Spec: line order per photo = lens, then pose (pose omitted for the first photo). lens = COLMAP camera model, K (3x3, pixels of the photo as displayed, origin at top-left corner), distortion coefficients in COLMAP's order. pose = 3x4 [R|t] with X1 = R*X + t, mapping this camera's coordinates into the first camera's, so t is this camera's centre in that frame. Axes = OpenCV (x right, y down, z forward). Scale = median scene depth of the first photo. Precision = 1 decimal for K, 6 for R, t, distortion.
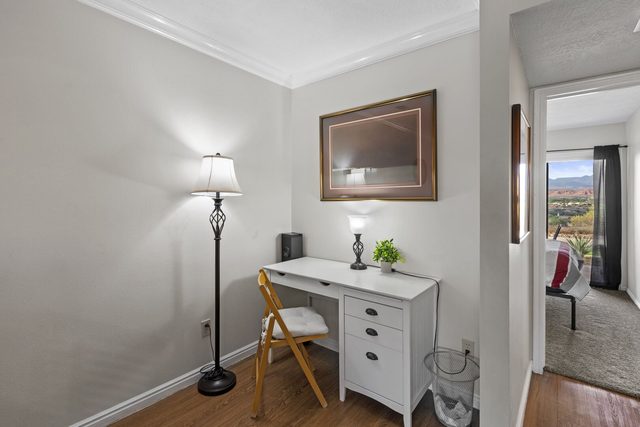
lens RADIAL K [[297.4, 0, 322.1], [0, 297.4, 205.8], [0, 0, 1]] dist [0.001901, -0.000402]
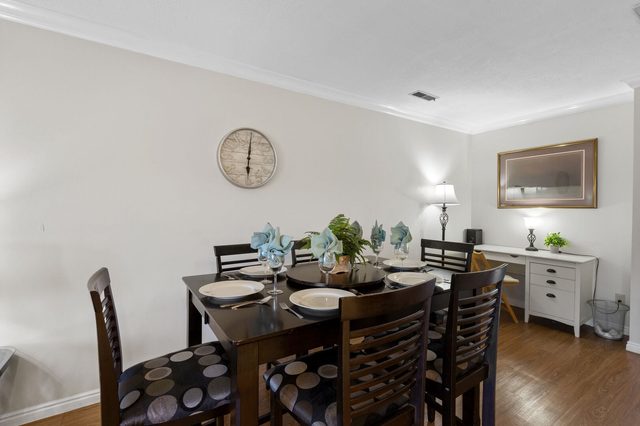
lens RADIAL K [[288.4, 0, 319.6], [0, 288.4, 216.1], [0, 0, 1]] dist [0.000513, 0.000090]
pose [[0.945186, 0.009725, -0.326389, -0.489770], [-0.005335, 0.999883, 0.014345, 0.009539], [0.326490, -0.011818, 0.945127, -0.906586]]
